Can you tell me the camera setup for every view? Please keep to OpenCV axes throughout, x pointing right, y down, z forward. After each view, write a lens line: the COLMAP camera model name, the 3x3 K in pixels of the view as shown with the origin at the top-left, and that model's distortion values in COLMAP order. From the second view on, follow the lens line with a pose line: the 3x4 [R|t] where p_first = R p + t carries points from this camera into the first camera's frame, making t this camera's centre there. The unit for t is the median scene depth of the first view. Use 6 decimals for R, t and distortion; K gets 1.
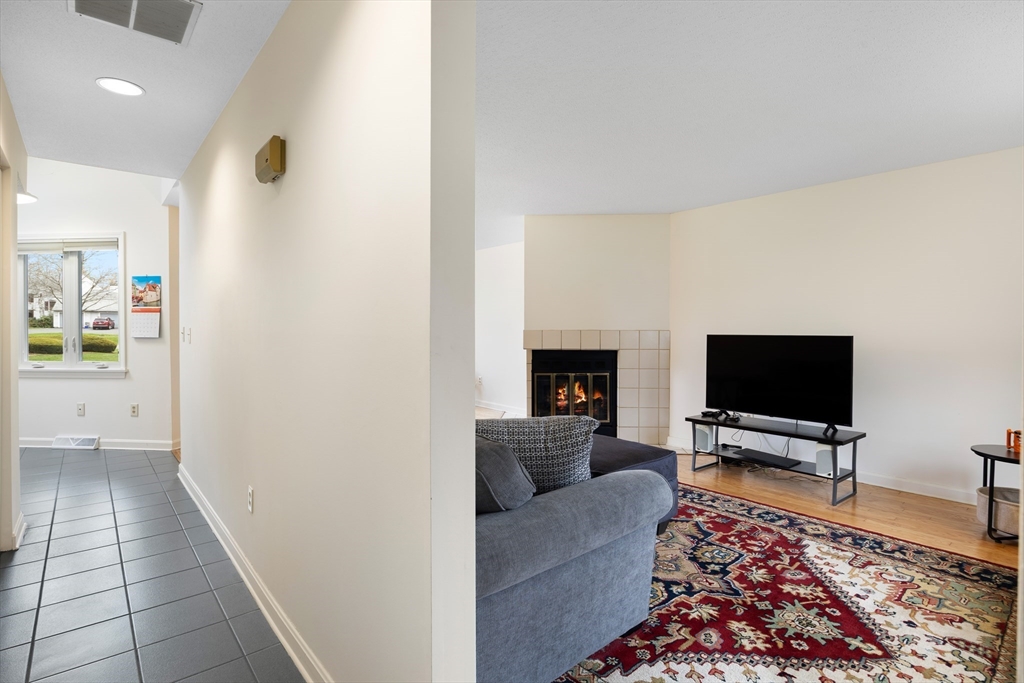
lens RADIAL K [[502.1, 0, 512.0], [0, 502.1, 341.5], [0, 0, 1]] dist [-0.012803, 0.000134]
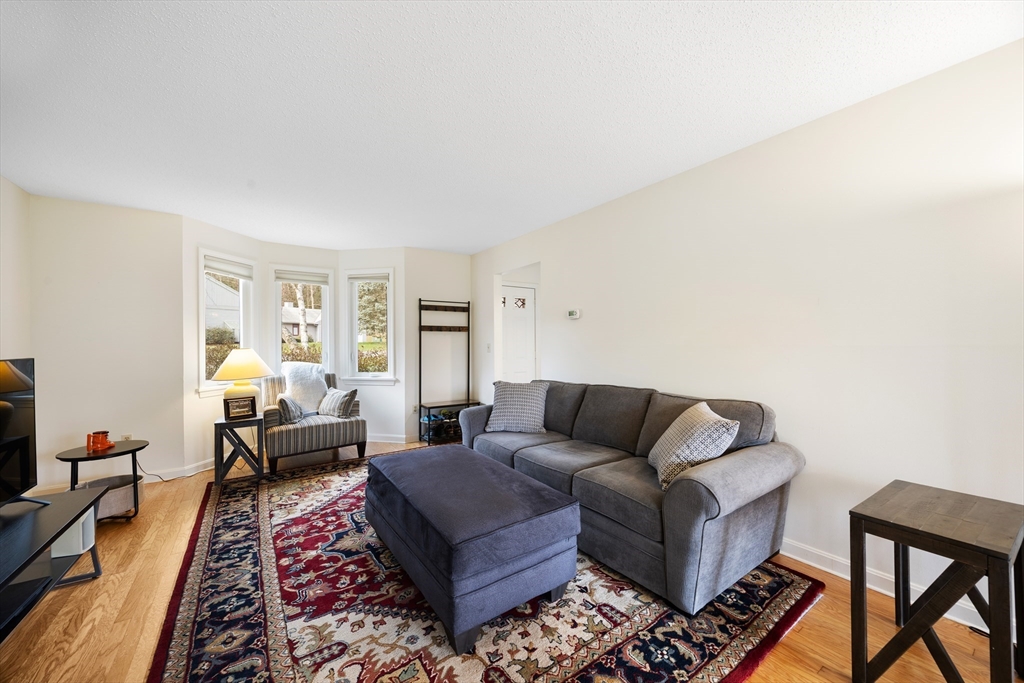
lens RADIAL K [[388.6, 0, 512.0], [0, 388.6, 341.5], [0, 0, 1]] dist [-0.002291, -0.000162]
pose [[-0.994541, 0.009158, 0.103944, -0.061594], [0.011699, 0.999647, 0.023866, -0.043461], [-0.103688, 0.024951, -0.994297, 1.530884]]
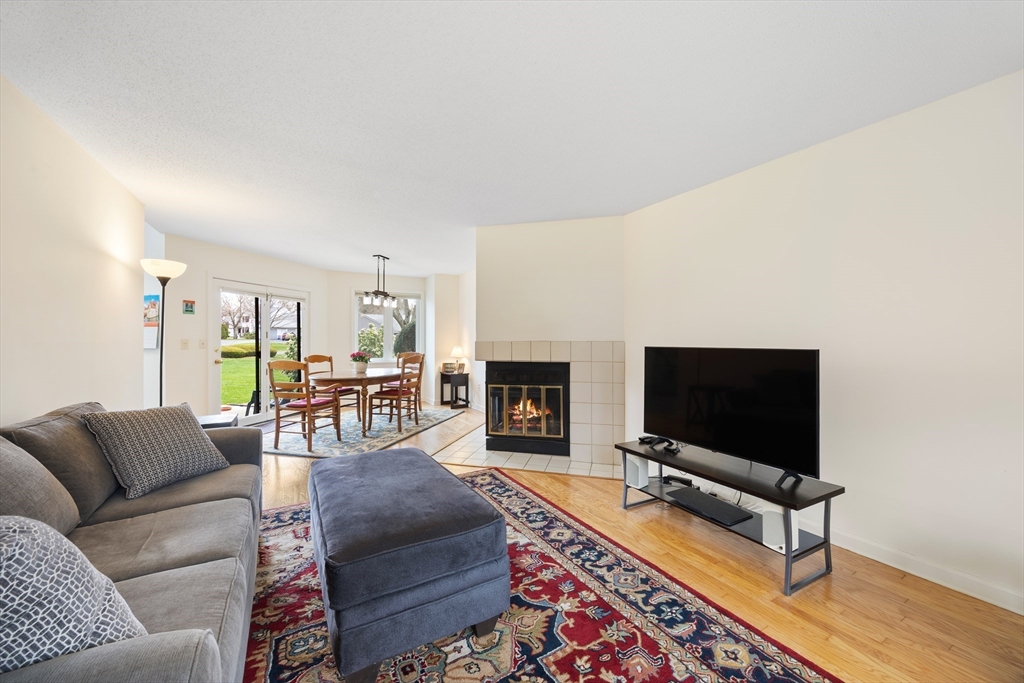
lens RADIAL K [[388.6, 0, 512.0], [0, 388.6, 341.5], [0, 0, 1]] dist [-0.002291, -0.000162]
pose [[0.983873, -0.001866, -0.178859, 0.368567], [-0.001713, 0.999801, -0.019855, -0.011985], [0.178860, 0.019841, 0.983674, 0.397026]]
